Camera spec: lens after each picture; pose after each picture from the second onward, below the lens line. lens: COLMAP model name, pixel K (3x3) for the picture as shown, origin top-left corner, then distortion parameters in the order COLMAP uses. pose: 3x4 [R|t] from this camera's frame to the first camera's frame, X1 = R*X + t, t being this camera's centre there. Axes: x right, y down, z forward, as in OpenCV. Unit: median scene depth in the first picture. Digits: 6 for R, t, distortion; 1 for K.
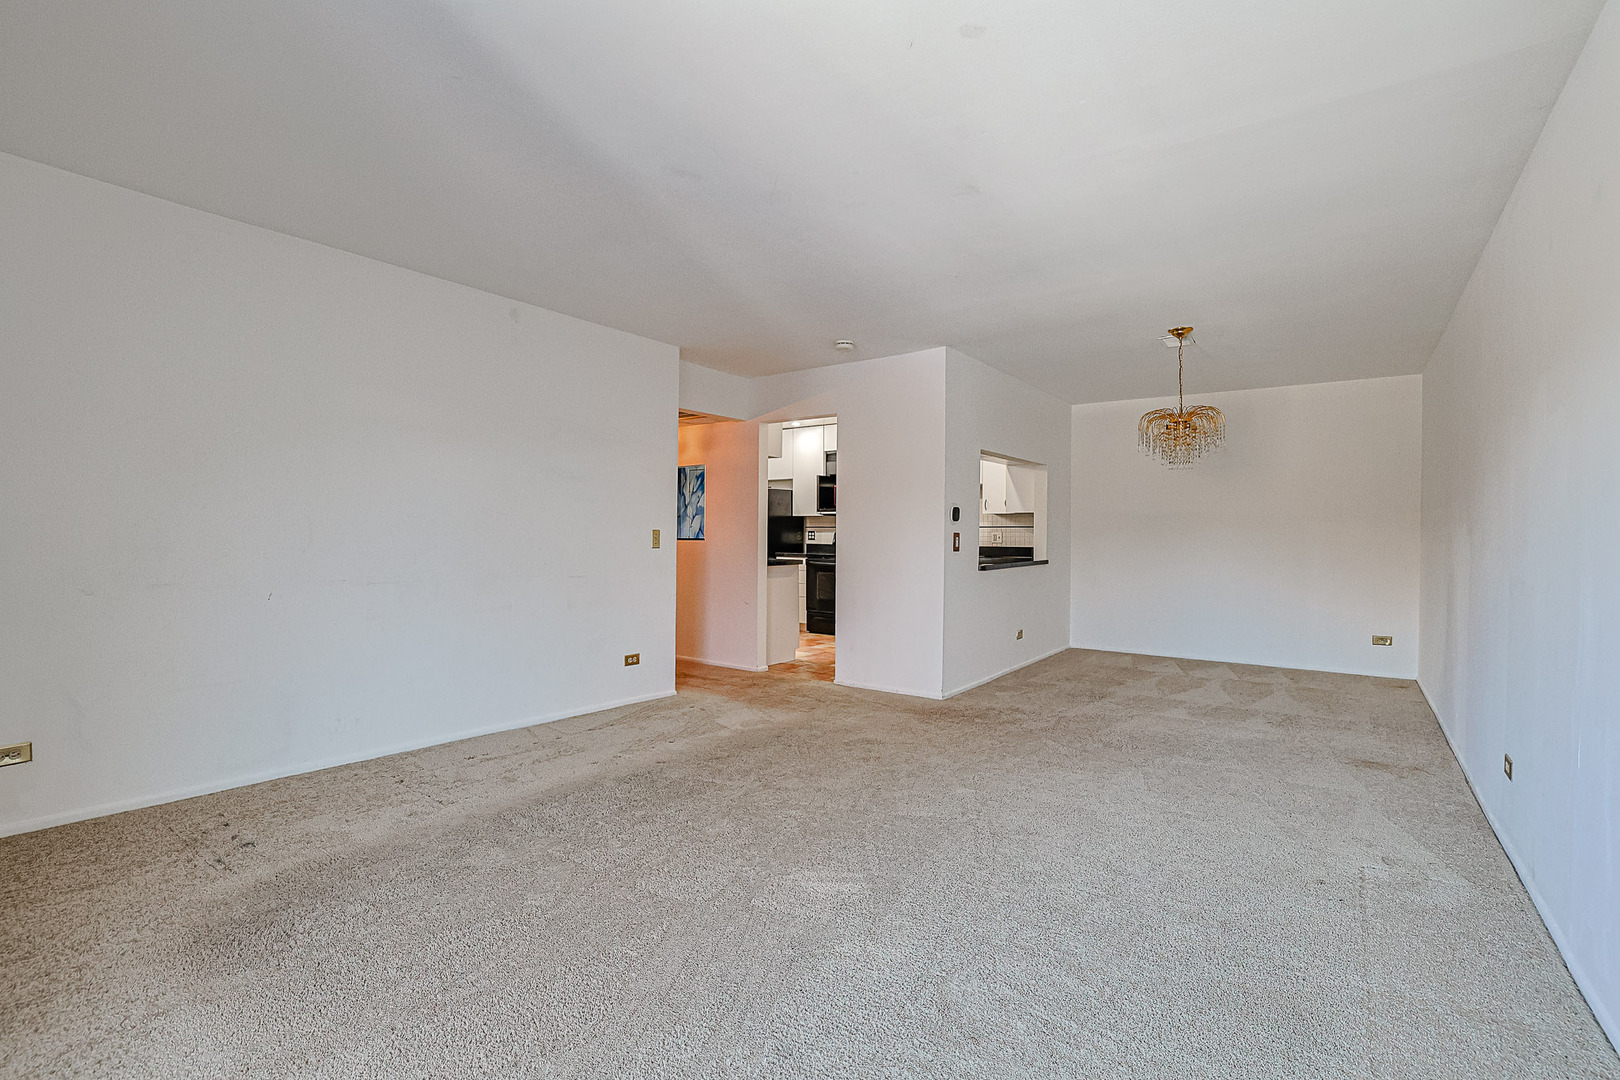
lens RADIAL K [[738.0, 0, 801.0], [0, 738.0, 529.8], [0, 0, 1]] dist [-0.001416, -0.000014]
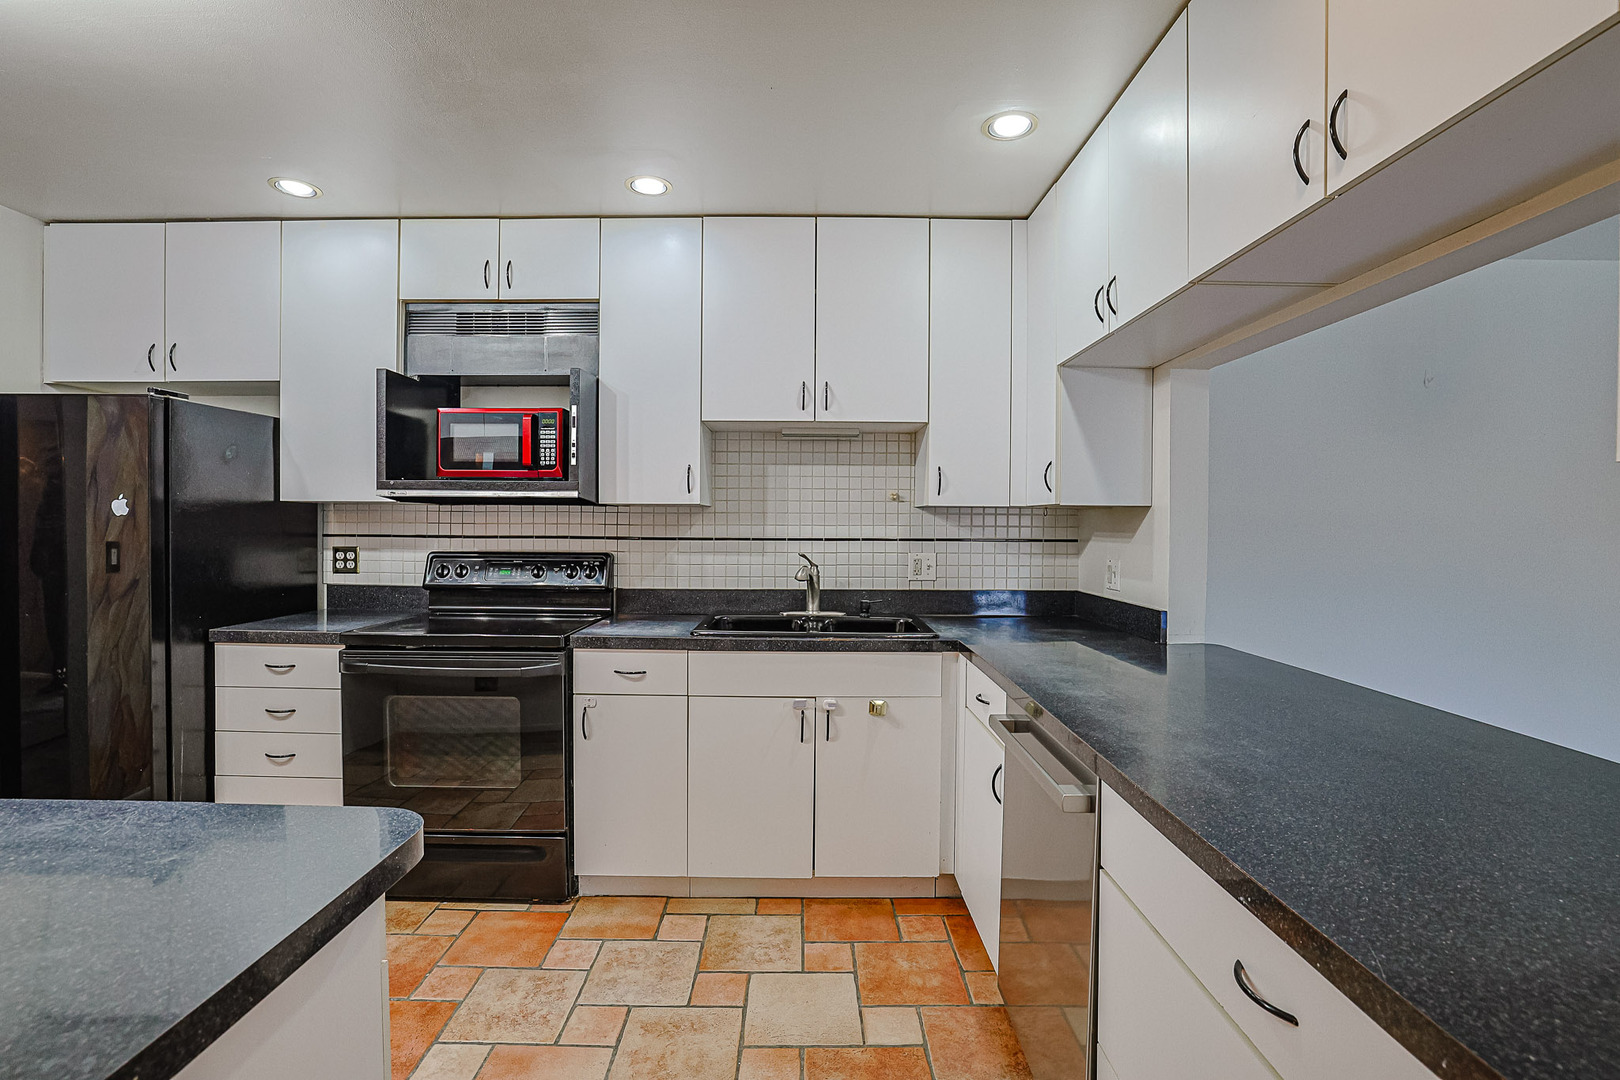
lens RADIAL K [[738.0, 0, 801.0], [0, 738.0, 529.8], [0, 0, 1]] dist [-0.001416, -0.000014]
pose [[0.814851, -0.001461, 0.579668, -0.014887], [-0.004355, 0.999953, 0.008643, -0.013000], [-0.579653, -0.009567, 0.814807, 0.761489]]
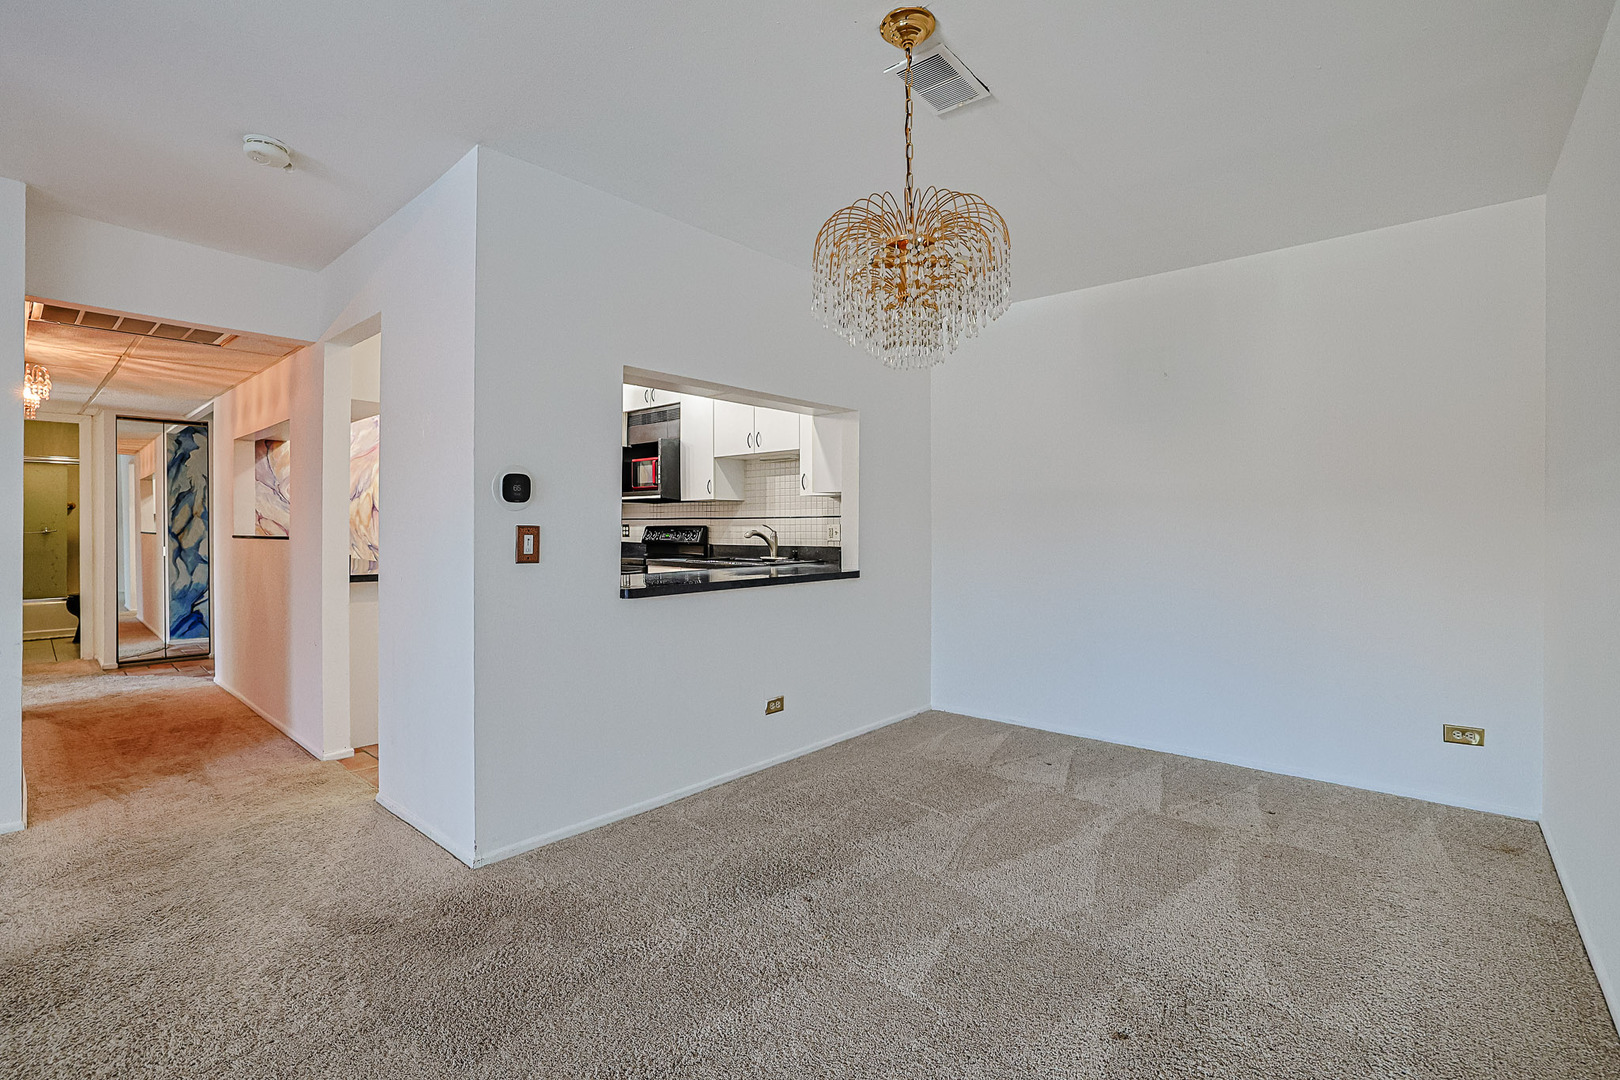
lens RADIAL K [[720.4, 0, 811.7], [0, 720.4, 520.7], [0, 0, 1]] dist [0.000942, 0.000542]
pose [[0.996775, -0.008382, -0.079806, 0.314579], [0.007990, 0.999954, -0.005229, 0.003238], [0.079847, 0.004574, 0.996797, 0.386216]]
